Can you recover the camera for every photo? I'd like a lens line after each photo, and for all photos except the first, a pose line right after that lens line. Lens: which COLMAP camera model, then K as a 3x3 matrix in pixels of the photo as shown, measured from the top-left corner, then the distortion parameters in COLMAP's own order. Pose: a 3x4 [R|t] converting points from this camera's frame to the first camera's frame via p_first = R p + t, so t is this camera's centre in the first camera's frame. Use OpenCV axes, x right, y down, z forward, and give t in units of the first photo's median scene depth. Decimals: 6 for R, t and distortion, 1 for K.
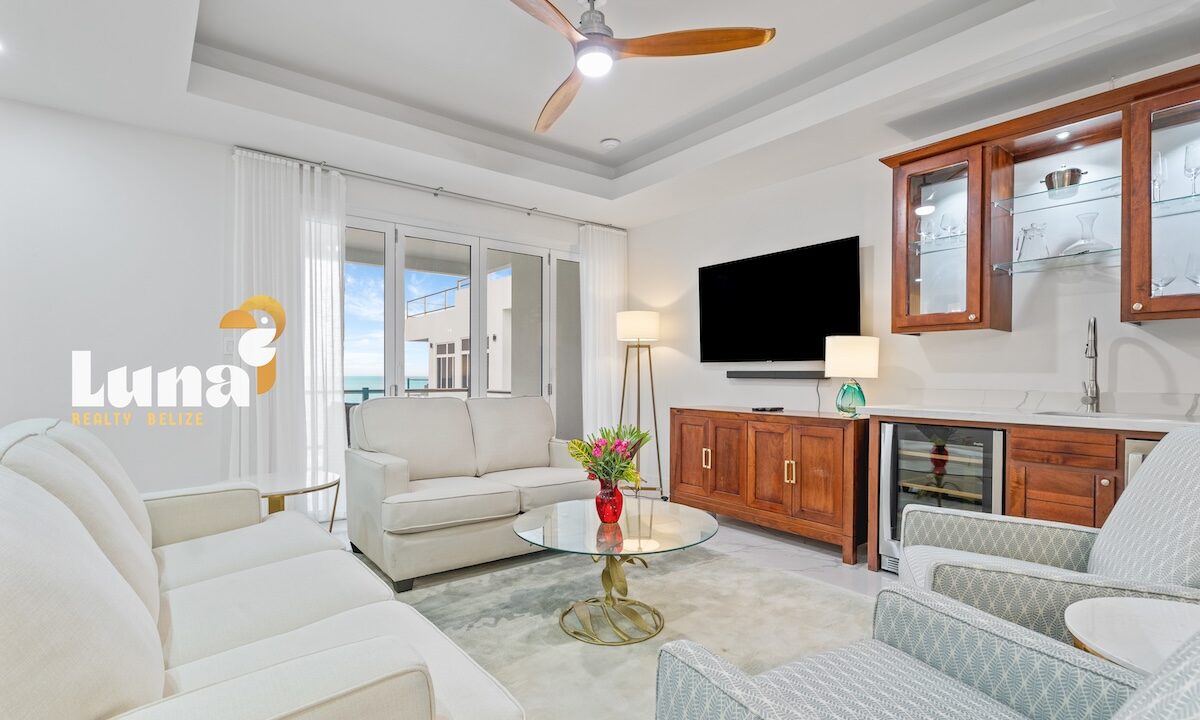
lens RADIAL K [[561.6, 0, 604.0], [0, 561.6, 378.8], [0, 0, 1]] dist [0.002174, 0.000220]
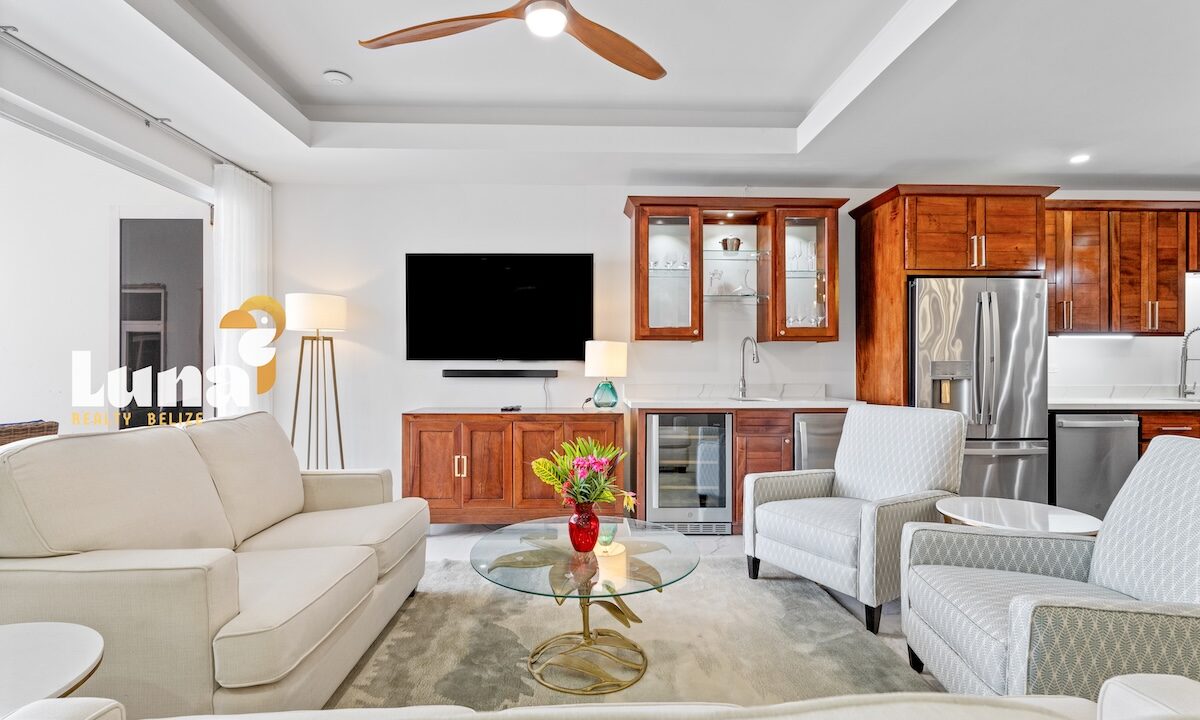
lens RADIAL K [[555.9, 0, 597.4], [0, 555.9, 357.4], [0, 0, 1]] dist [-0.001599, 0.000028]
pose [[0.599910, 0.005705, 0.800047, -0.549491], [0.006978, 0.999899, -0.012363, -0.031611], [-0.800037, 0.012999, 0.599809, 0.364469]]
